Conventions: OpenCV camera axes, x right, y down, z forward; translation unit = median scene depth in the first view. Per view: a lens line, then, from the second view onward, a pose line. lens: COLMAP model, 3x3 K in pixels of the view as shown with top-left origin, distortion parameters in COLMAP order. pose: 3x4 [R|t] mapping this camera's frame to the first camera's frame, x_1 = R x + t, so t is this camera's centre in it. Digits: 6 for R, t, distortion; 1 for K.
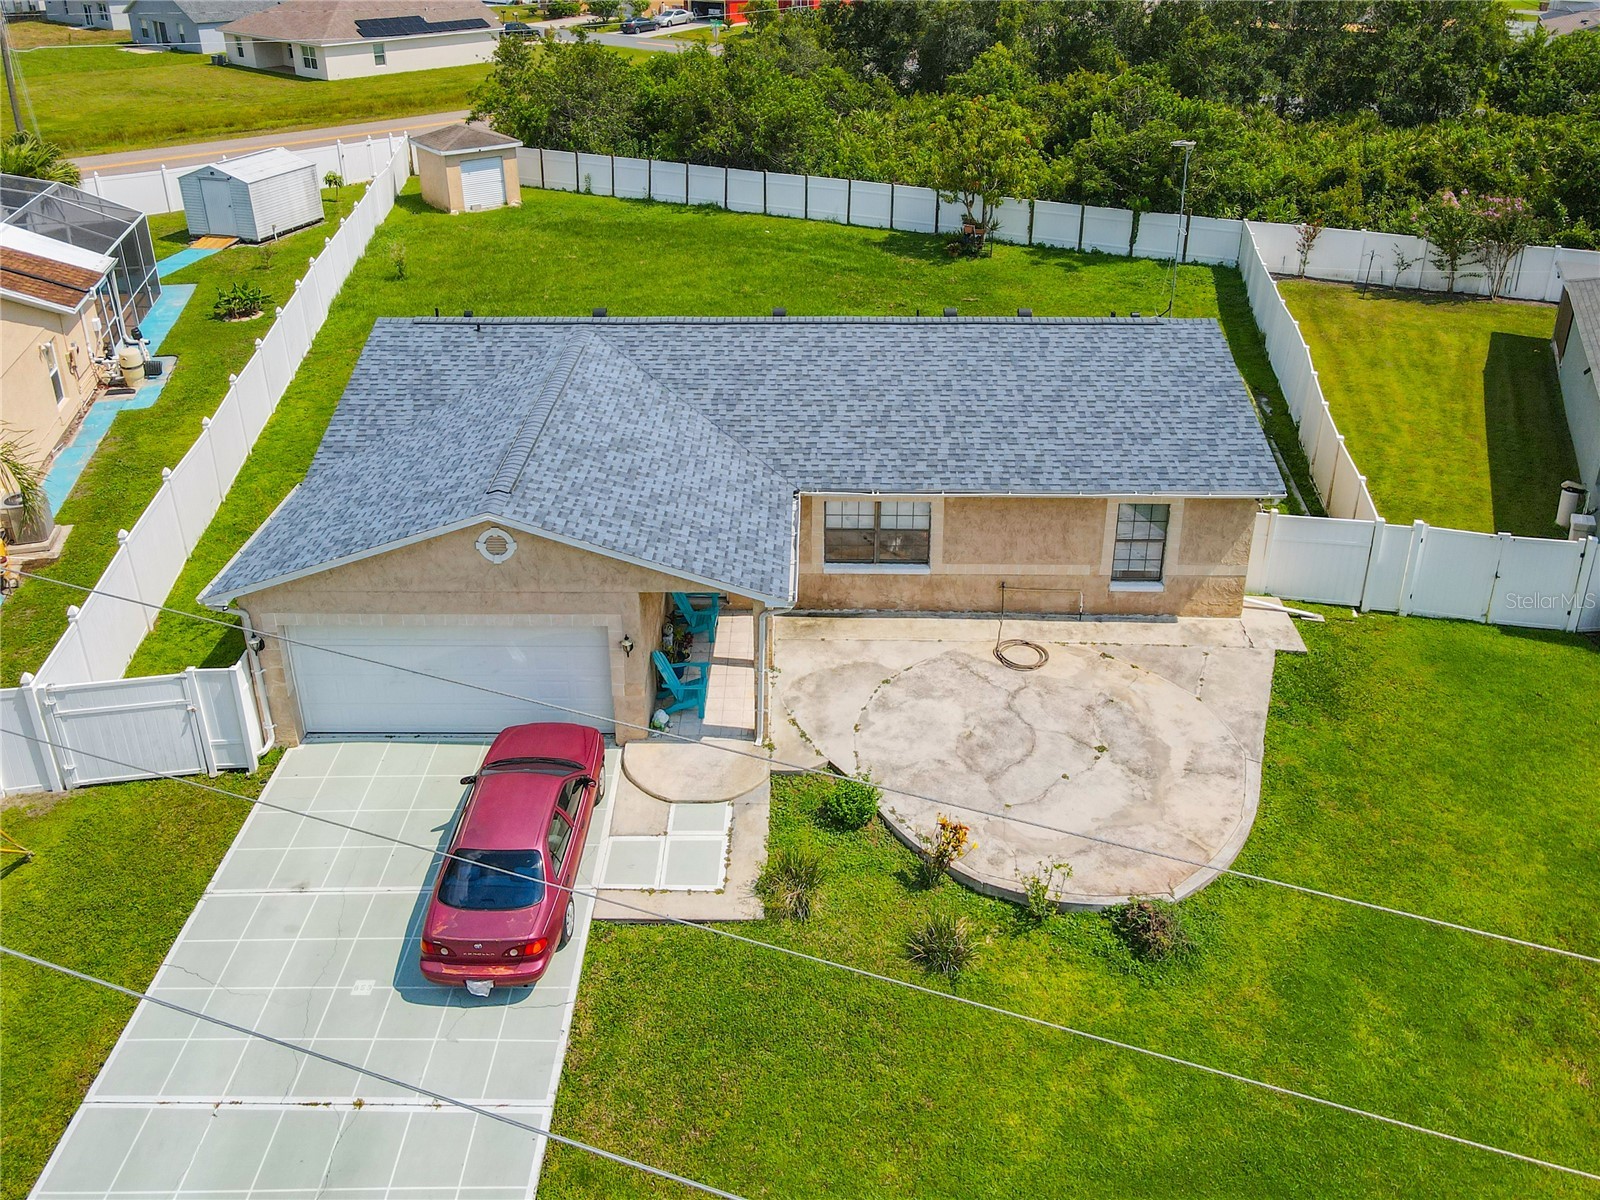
lens RADIAL K [[1243.7, 0, 808.4], [0, 1243.7, 359.4], [0, 0, 1]] dist [0.006777, 0.003967]
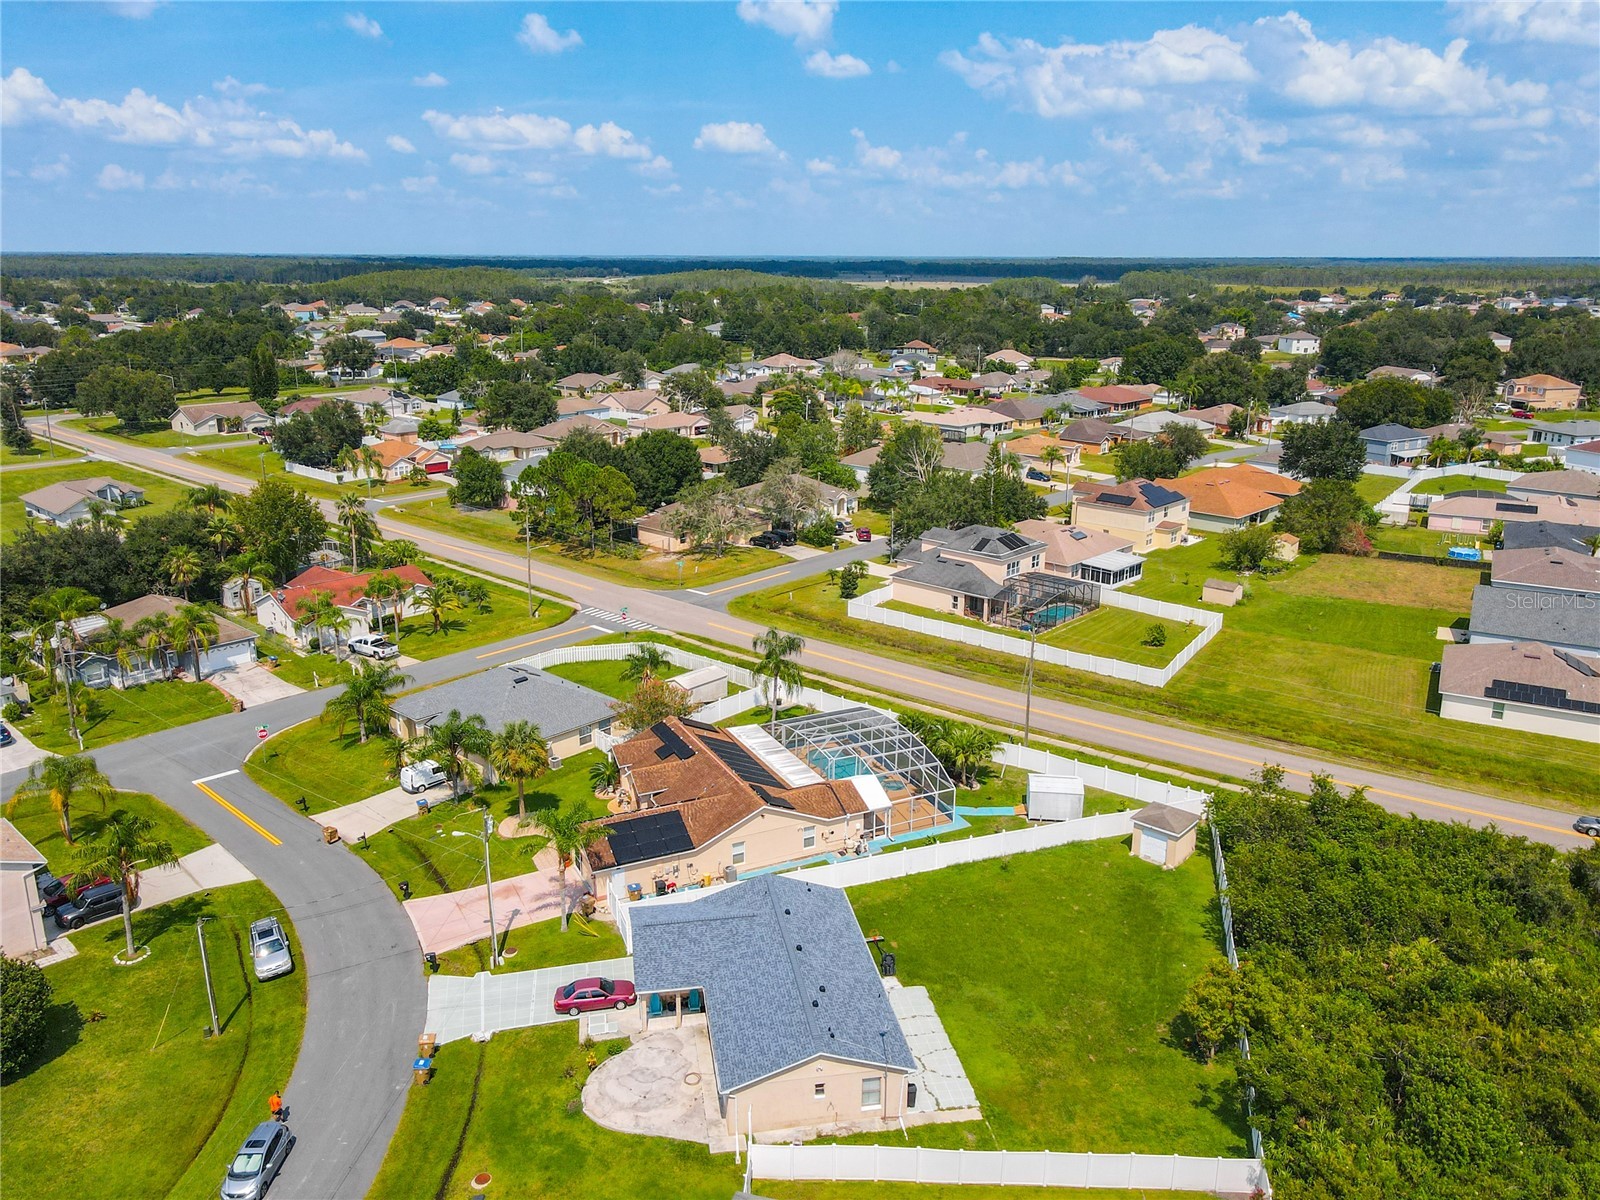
lens RADIAL K [[1210.4, 0, 791.2], [0, 1210.4, 578.5], [0, 0, 1]] dist [0.004877, 0.035404]
pose [[0.176946, 0.260804, -0.949037, 2.512729], [-0.344987, 0.919511, 0.188368, -1.405504], [0.921778, 0.294075, 0.252678, 0.143122]]
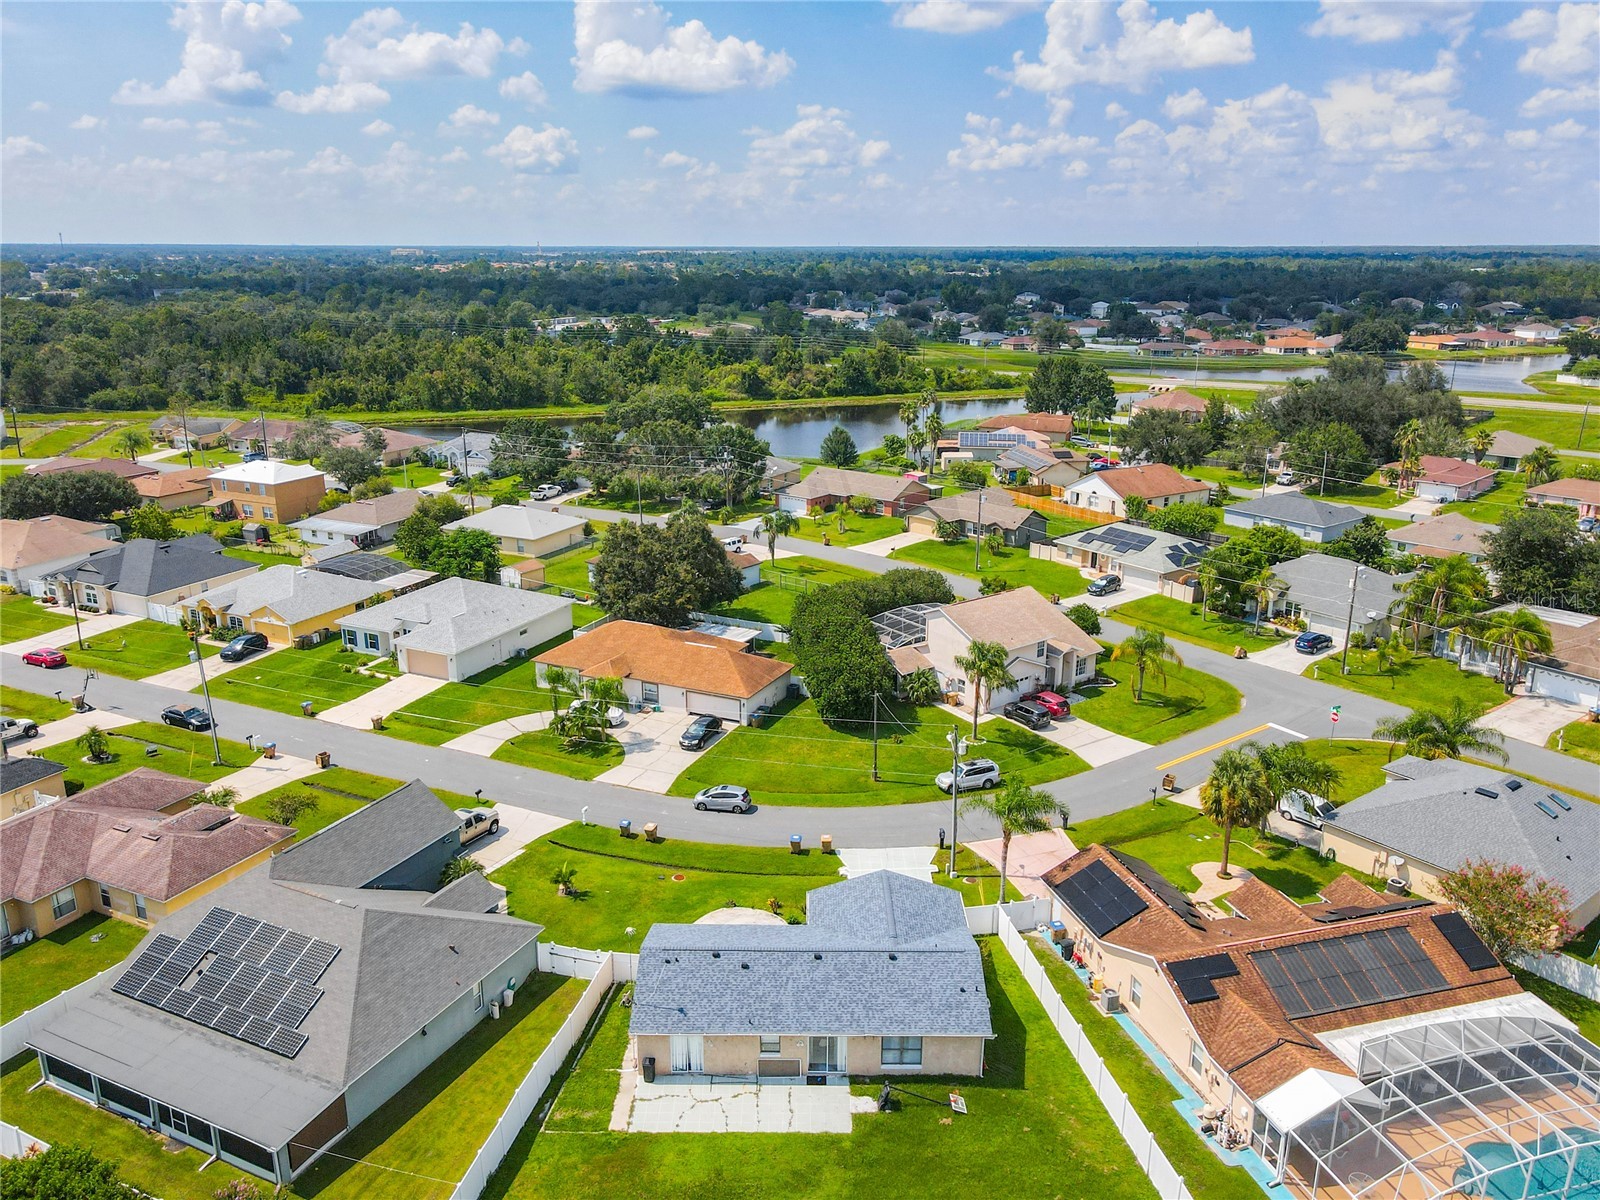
lens RADIAL K [[1210.4, 0, 791.2], [0, 1210.4, 578.5], [0, 0, 1]] dist [0.004877, 0.035404]
pose [[-0.999992, -0.001861, 0.003624, 0.022104], [0.000604, 0.812026, 0.583620, -2.312328], [-0.004029, 0.583618, -0.812019, 2.873669]]
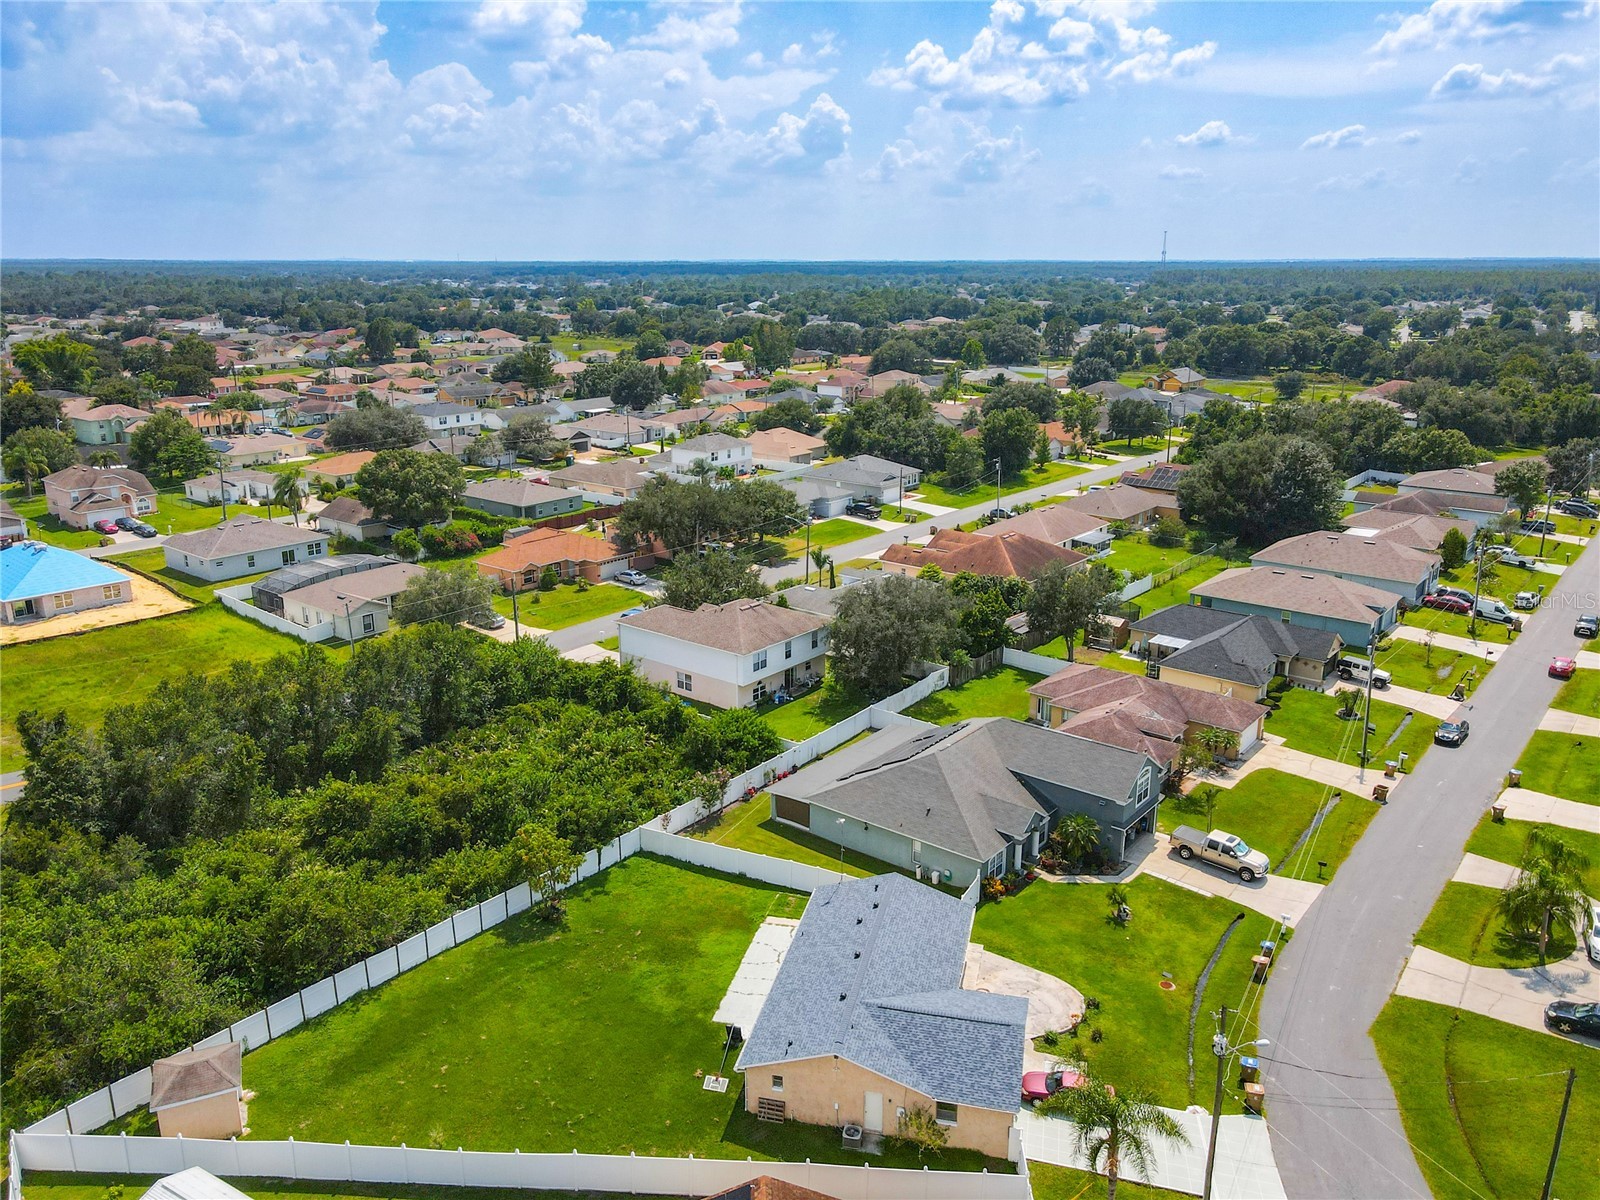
lens RADIAL K [[1210.4, 0, 791.2], [0, 1210.4, 578.5], [0, 0, 1]] dist [0.004877, 0.035404]
pose [[0.229119, -0.249034, 0.941003, -2.499055], [0.338833, 0.926665, 0.162739, -1.362147], [-0.912522, 0.281556, 0.296697, 0.219853]]
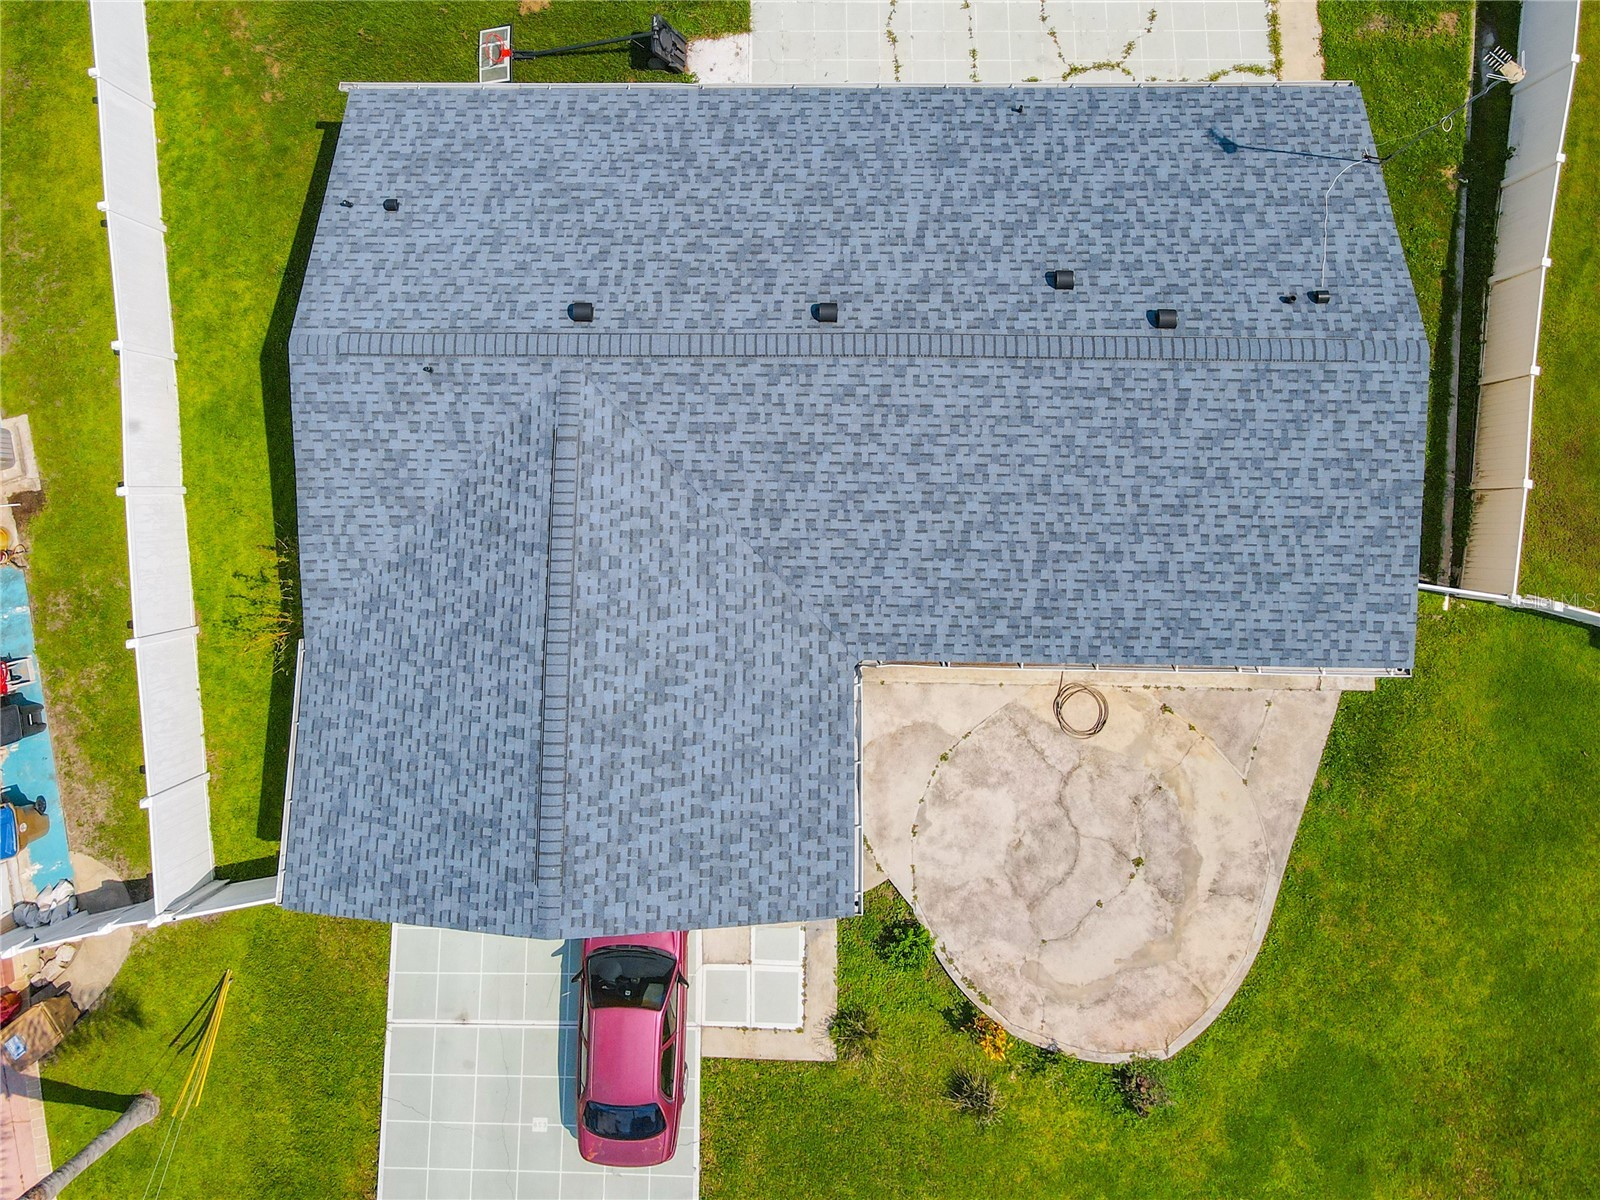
lens RADIAL K [[1262.2, 0, 805.8], [0, 1262.2, 270.0], [0, 0, 1]] dist [0.011395, 0.000545]
pose [[0.999659, -0.008092, -0.024812, -0.021154], [0.025290, 0.534988, 0.844481, -0.784738], [0.006441, -0.844821, 0.535011, 0.726747]]
